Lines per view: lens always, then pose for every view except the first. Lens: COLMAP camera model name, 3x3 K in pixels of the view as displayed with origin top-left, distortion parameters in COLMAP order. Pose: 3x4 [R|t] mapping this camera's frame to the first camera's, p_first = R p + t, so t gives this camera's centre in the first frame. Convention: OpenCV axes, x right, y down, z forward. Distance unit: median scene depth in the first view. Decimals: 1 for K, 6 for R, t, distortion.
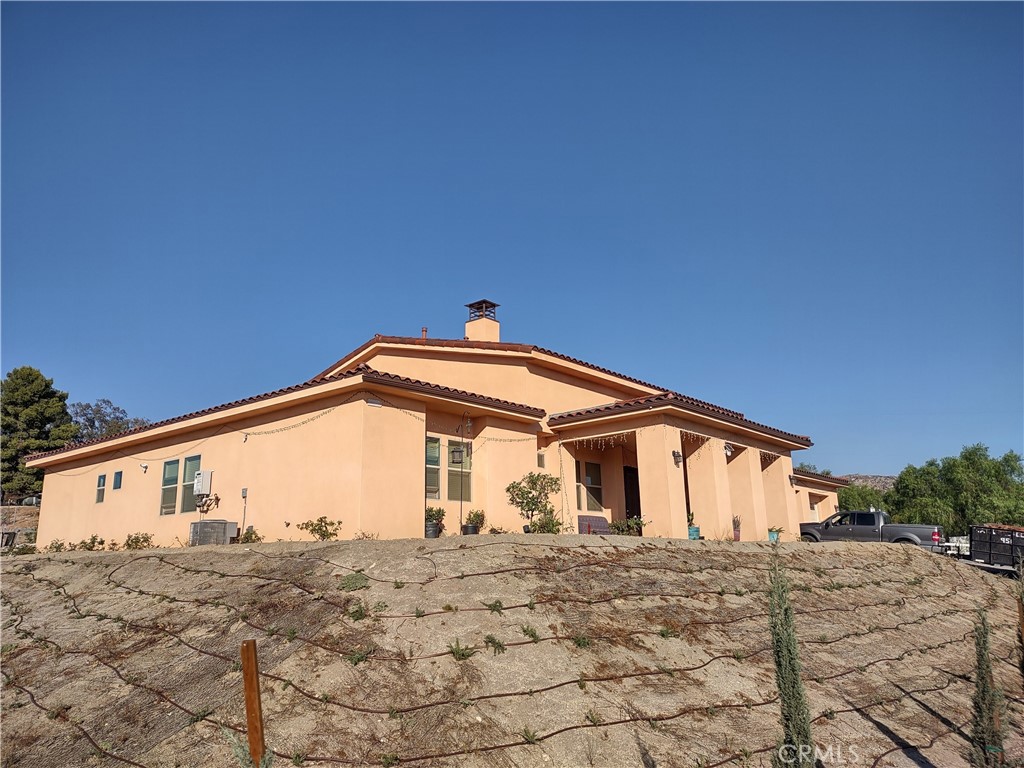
lens RADIAL K [[757.8, 0, 505.9], [0, 757.8, 380.7], [0, 0, 1]] dist [0.064502, -0.083065]
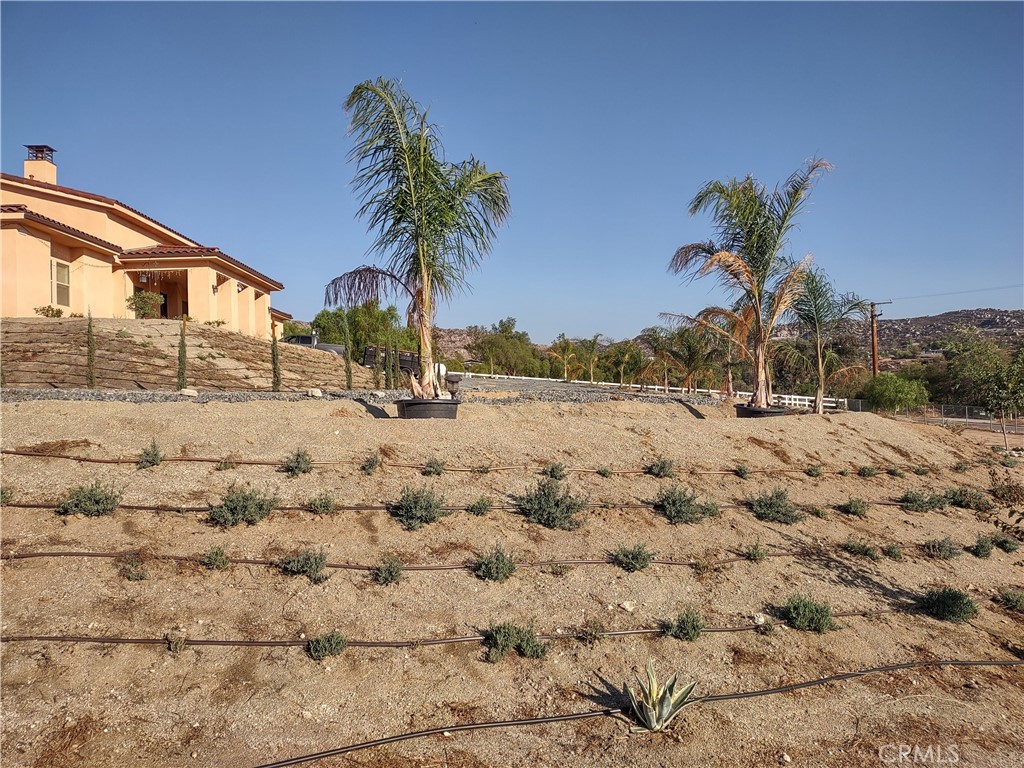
lens RADIAL K [[757.8, 0, 509.3], [0, 757.8, 382.1], [0, 0, 1]] dist [0.064502, -0.083065]
pose [[0.740860, 0.007673, 0.671616, -0.359565], [-0.148063, 0.977202, 0.152164, -0.039370], [-0.655137, -0.212174, 0.725105, -0.552257]]
